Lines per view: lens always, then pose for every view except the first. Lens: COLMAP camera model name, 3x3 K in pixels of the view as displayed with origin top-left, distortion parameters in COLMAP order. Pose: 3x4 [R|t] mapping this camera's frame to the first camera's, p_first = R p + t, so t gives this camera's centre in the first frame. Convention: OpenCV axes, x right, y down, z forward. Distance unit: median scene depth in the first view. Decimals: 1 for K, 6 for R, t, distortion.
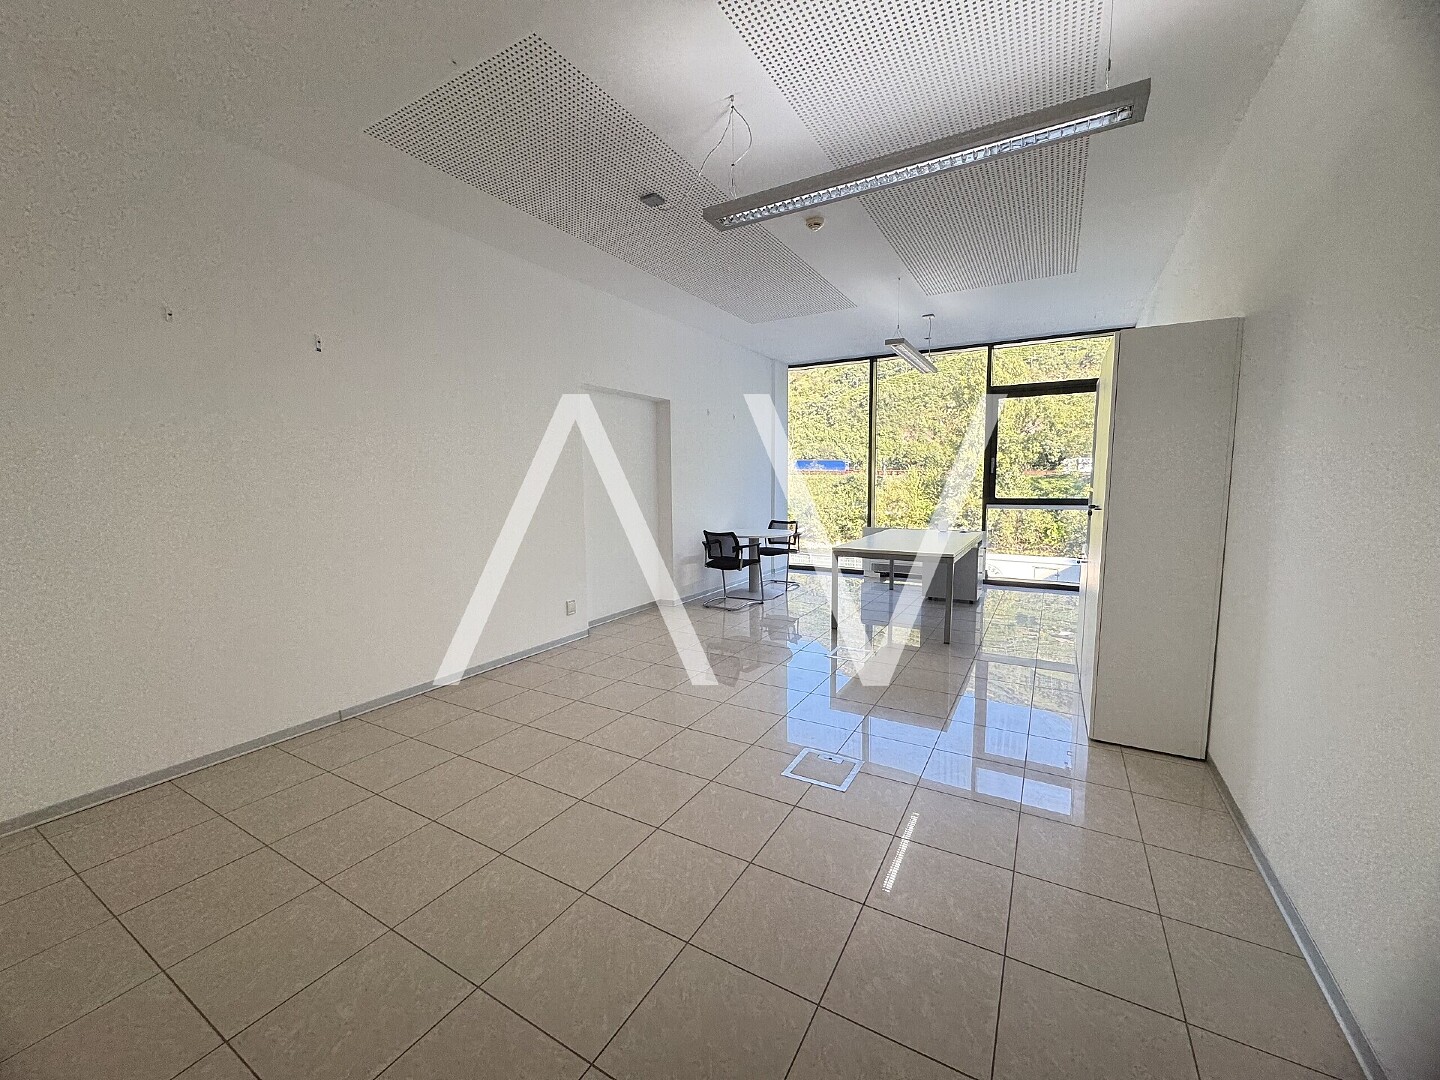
lens RADIAL K [[575.4, 0, 718.2], [0, 575.4, 539.4], [0, 0, 1]] dist [-0.001208, -0.000202]
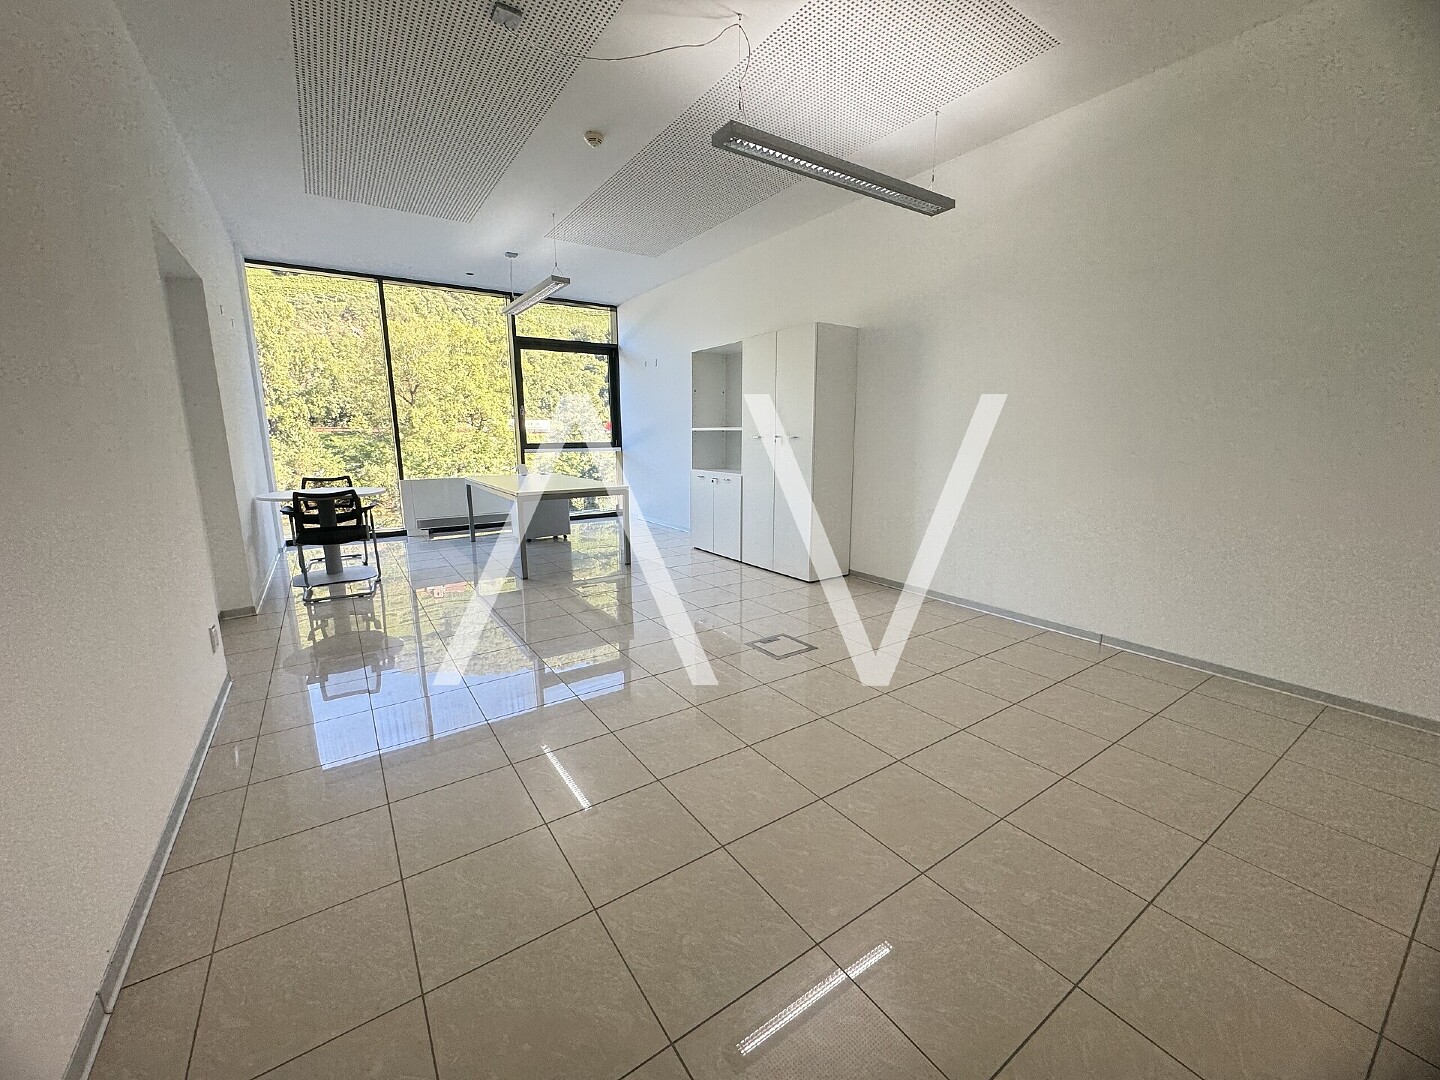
lens RADIAL K [[575.4, 0, 718.2], [0, 575.4, 539.4], [0, 0, 1]] dist [-0.001208, -0.000202]
pose [[0.434320, -0.158211, 0.886756, -0.359072], [0.094177, 0.987034, 0.129976, -0.001033], [-0.895822, 0.027061, 0.443588, 0.216949]]
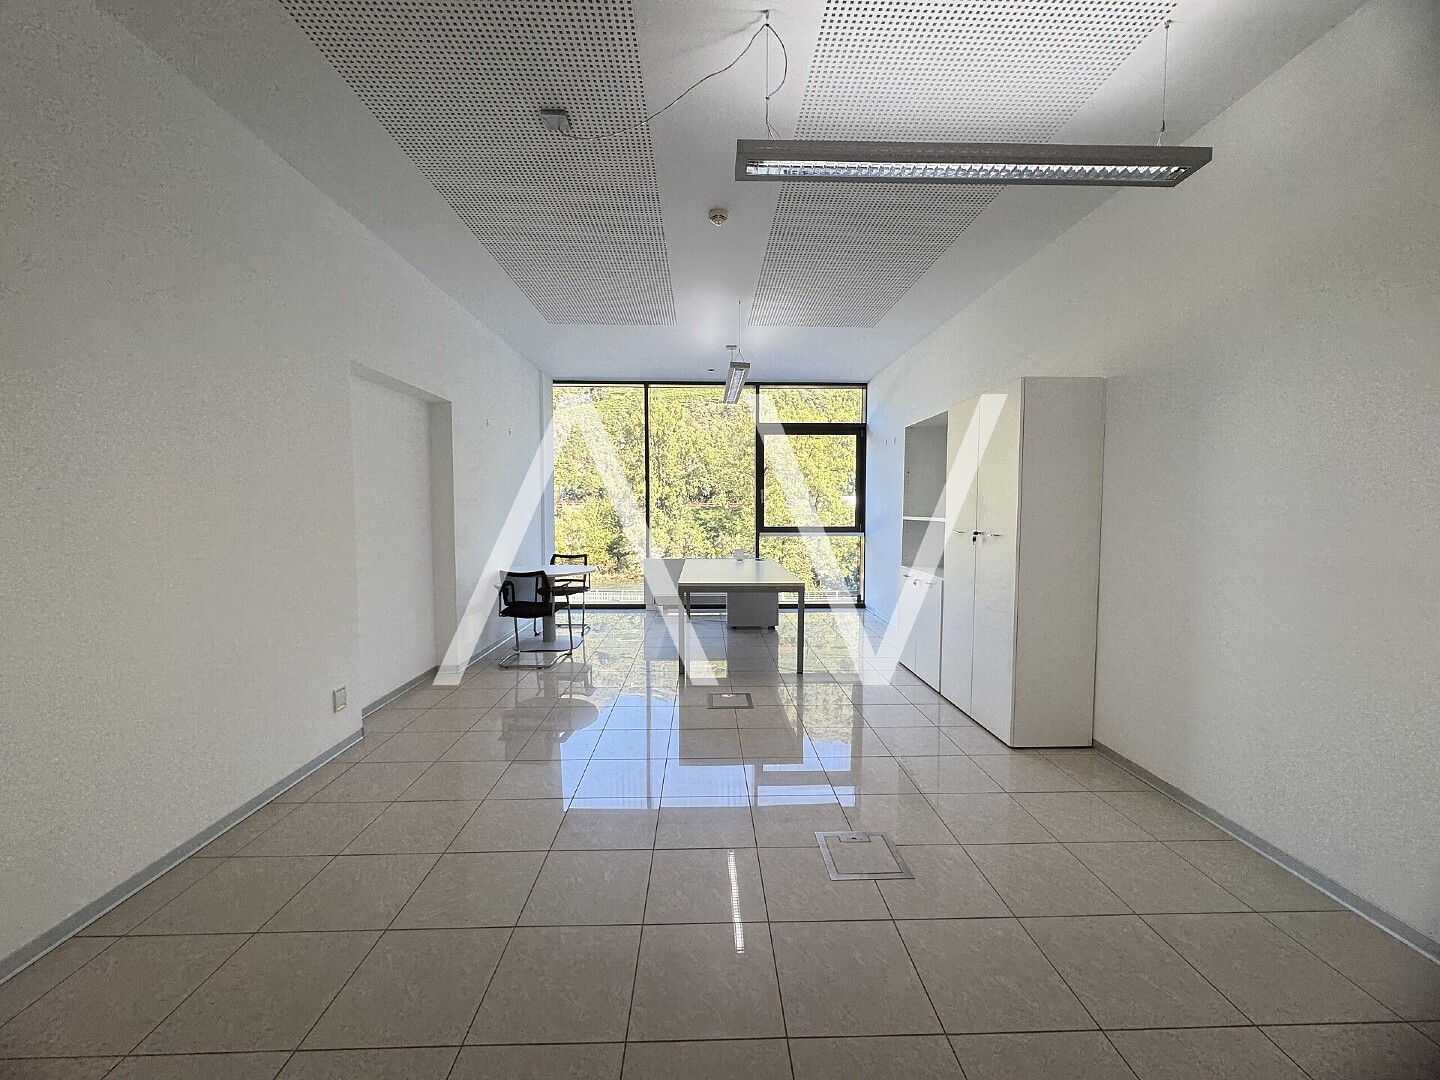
lens RADIAL K [[575.4, 0, 718.2], [0, 575.4, 539.4], [0, 0, 1]] dist [-0.001208, -0.000202]
pose [[0.849964, -0.019629, 0.526475, -0.162598], [0.047097, 0.998136, -0.038822, -0.011495], [-0.524731, 0.057792, 0.849304, 0.148901]]
